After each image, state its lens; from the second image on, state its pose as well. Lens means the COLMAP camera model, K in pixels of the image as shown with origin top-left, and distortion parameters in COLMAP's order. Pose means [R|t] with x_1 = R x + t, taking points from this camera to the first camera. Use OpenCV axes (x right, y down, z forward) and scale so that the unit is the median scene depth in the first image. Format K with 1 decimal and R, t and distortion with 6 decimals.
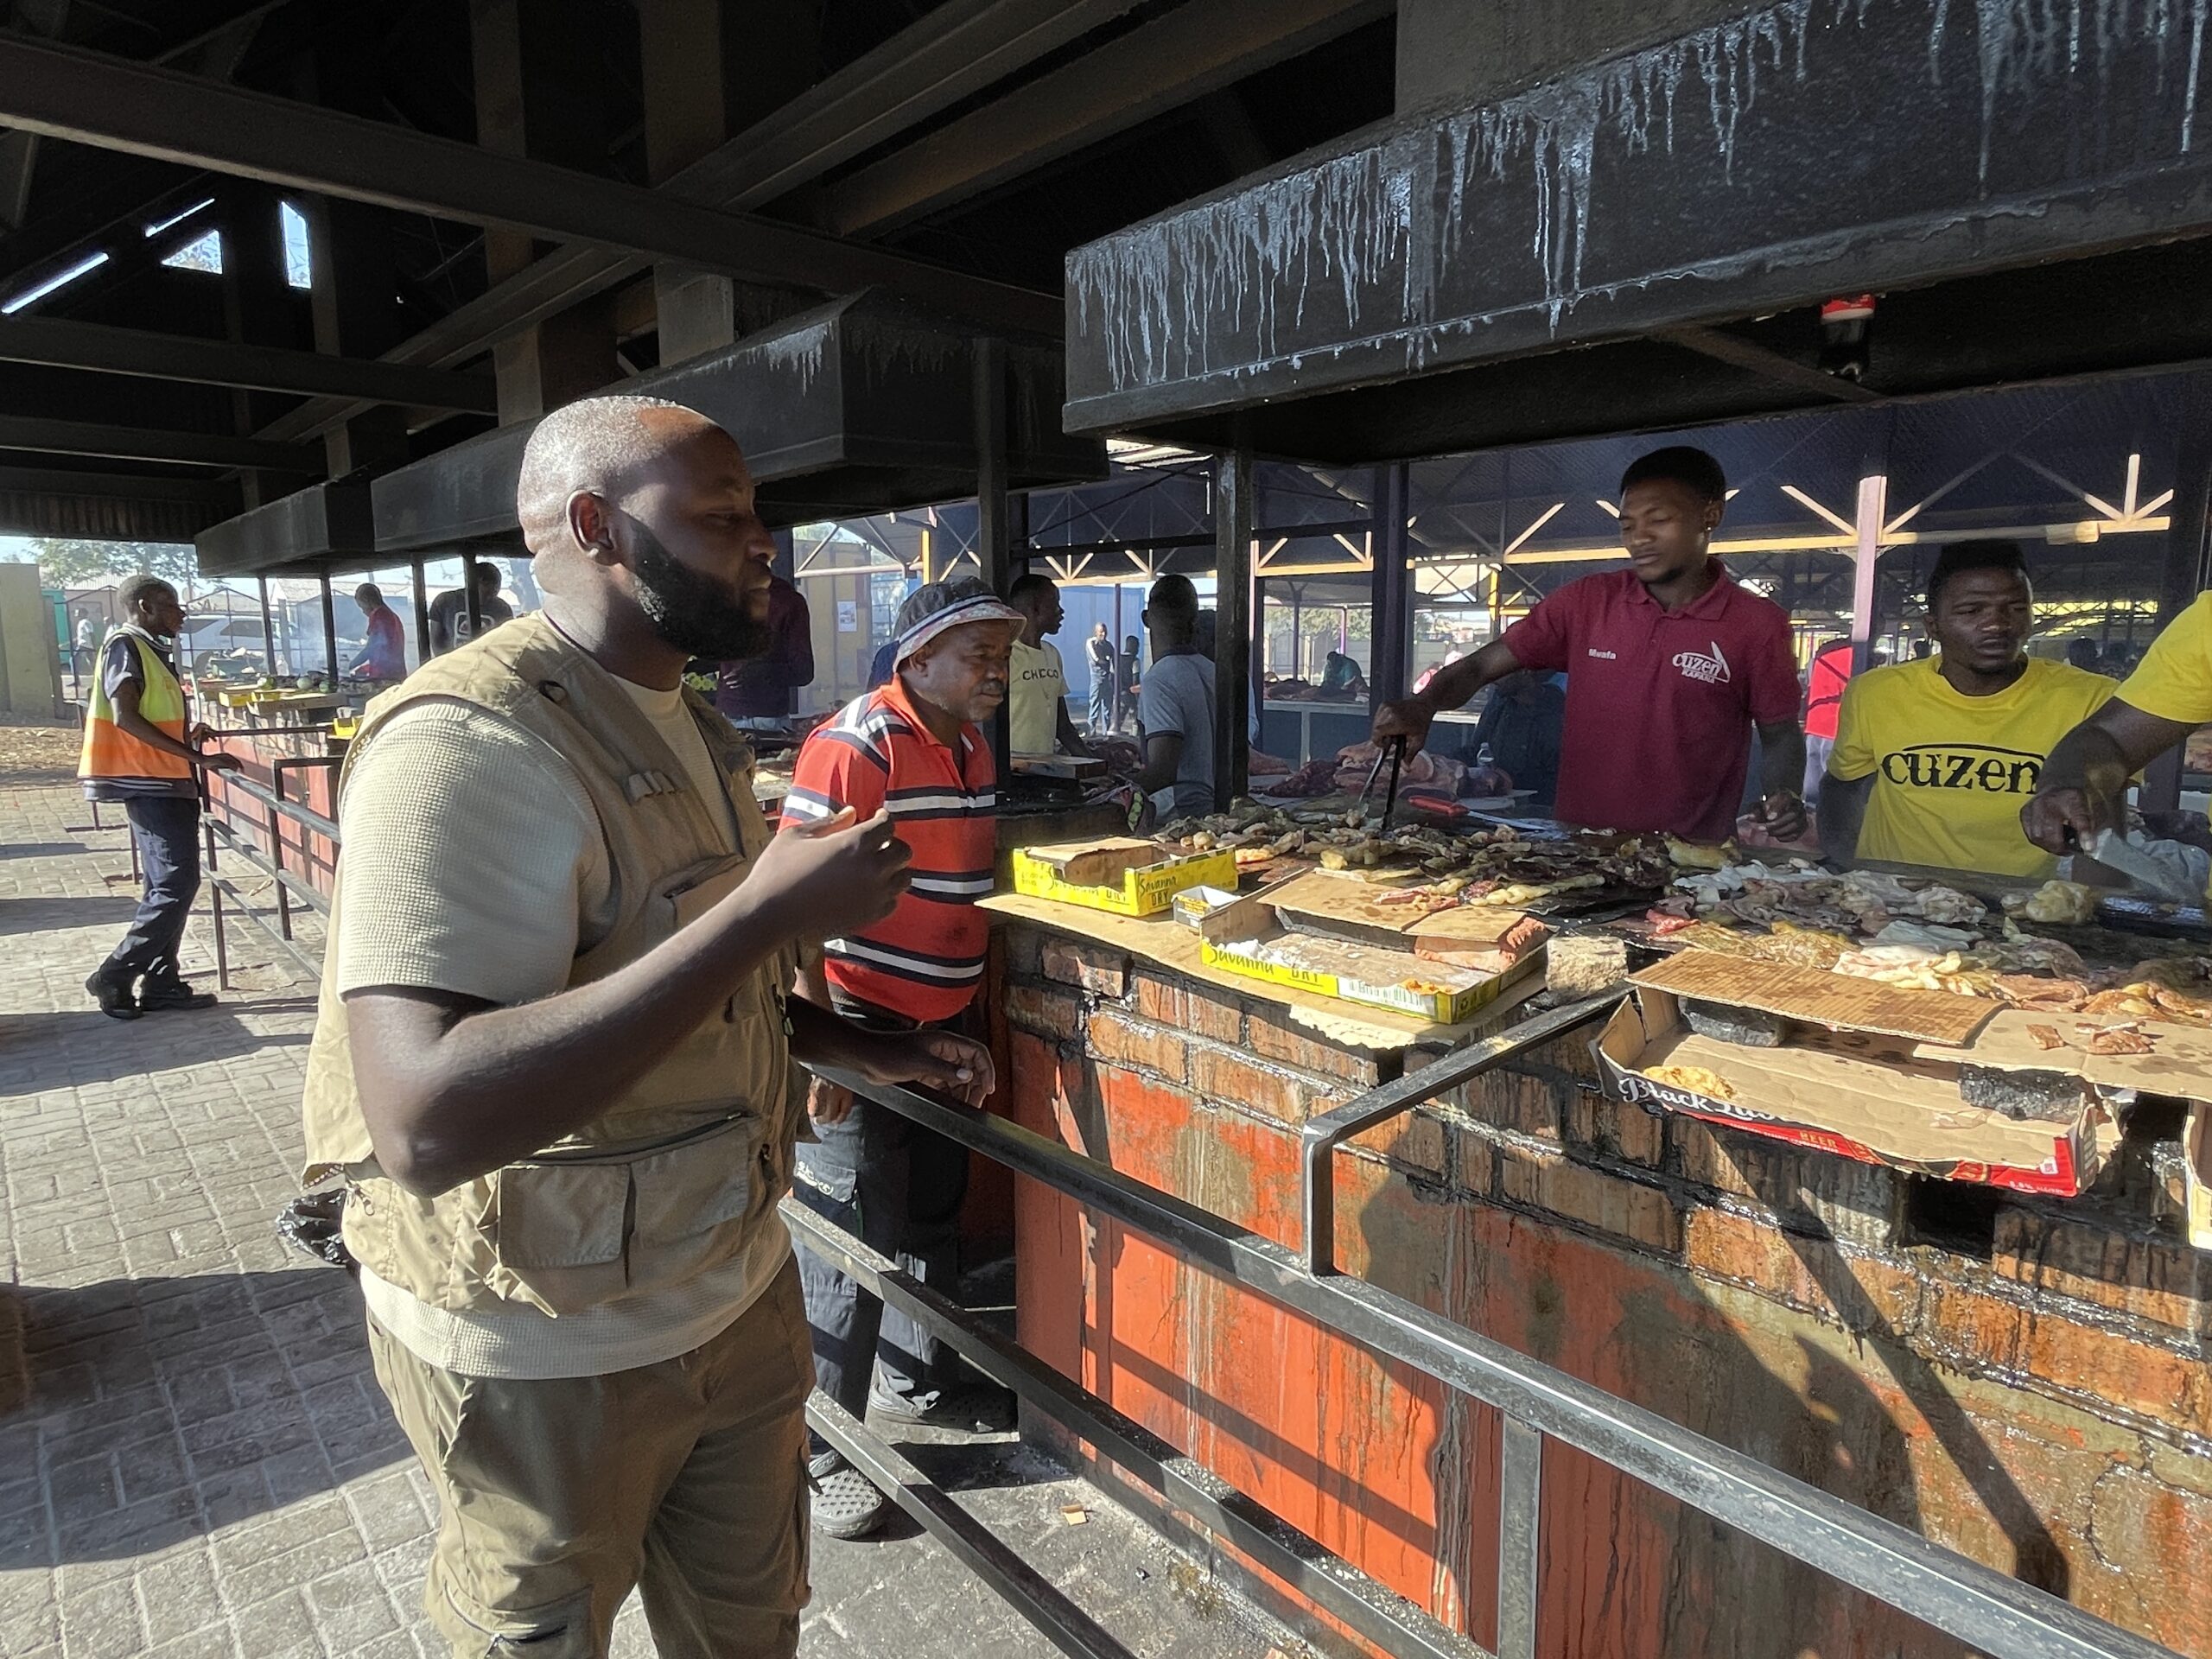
lens RADIAL K [[1272.1, 0, 1106.0], [0, 1272.1, 829.5], [0, 0, 1]] dist [0.005293, 0.001794]
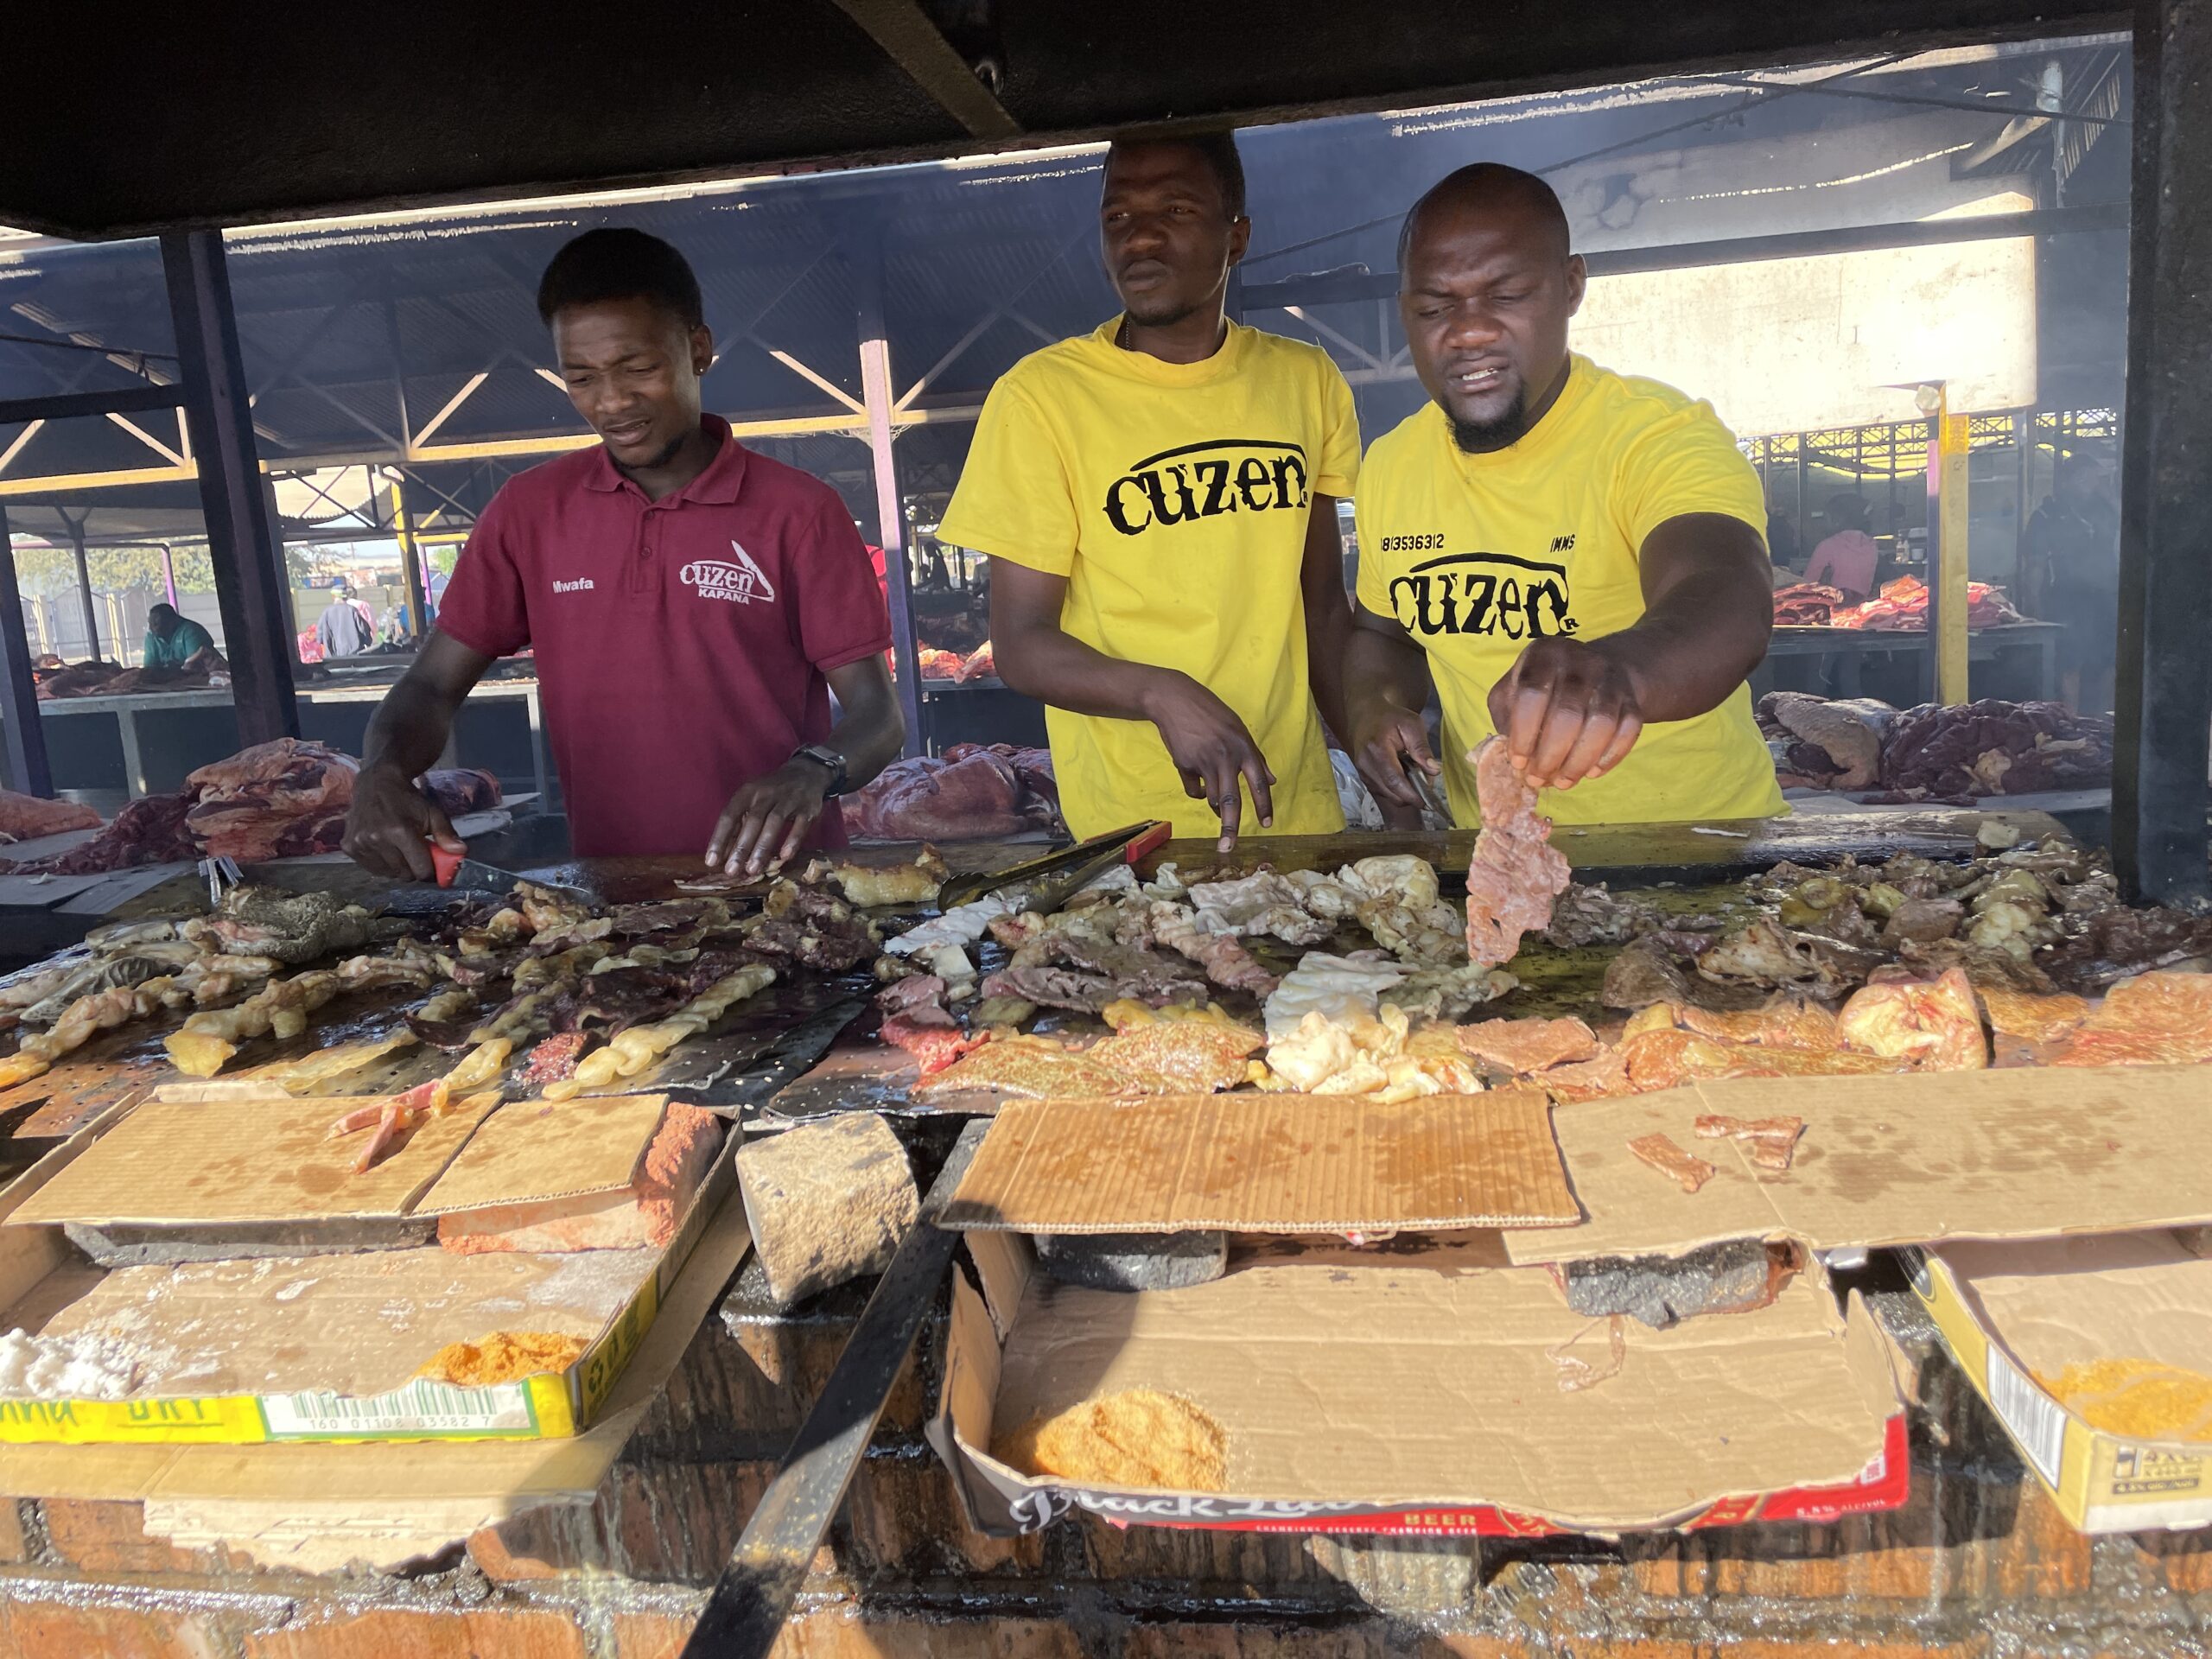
lens RADIAL K [[1653.7, 0, 1109.4], [0, 1653.7, 791.9], [0, 0, 1]] dist [0.091791, -0.124891]
pose [[0.770474, -0.151012, 0.619326, 0.077594], [0.162694, 0.985944, 0.038006, -0.038651], [-0.616360, 0.071478, 0.784214, 0.355338]]
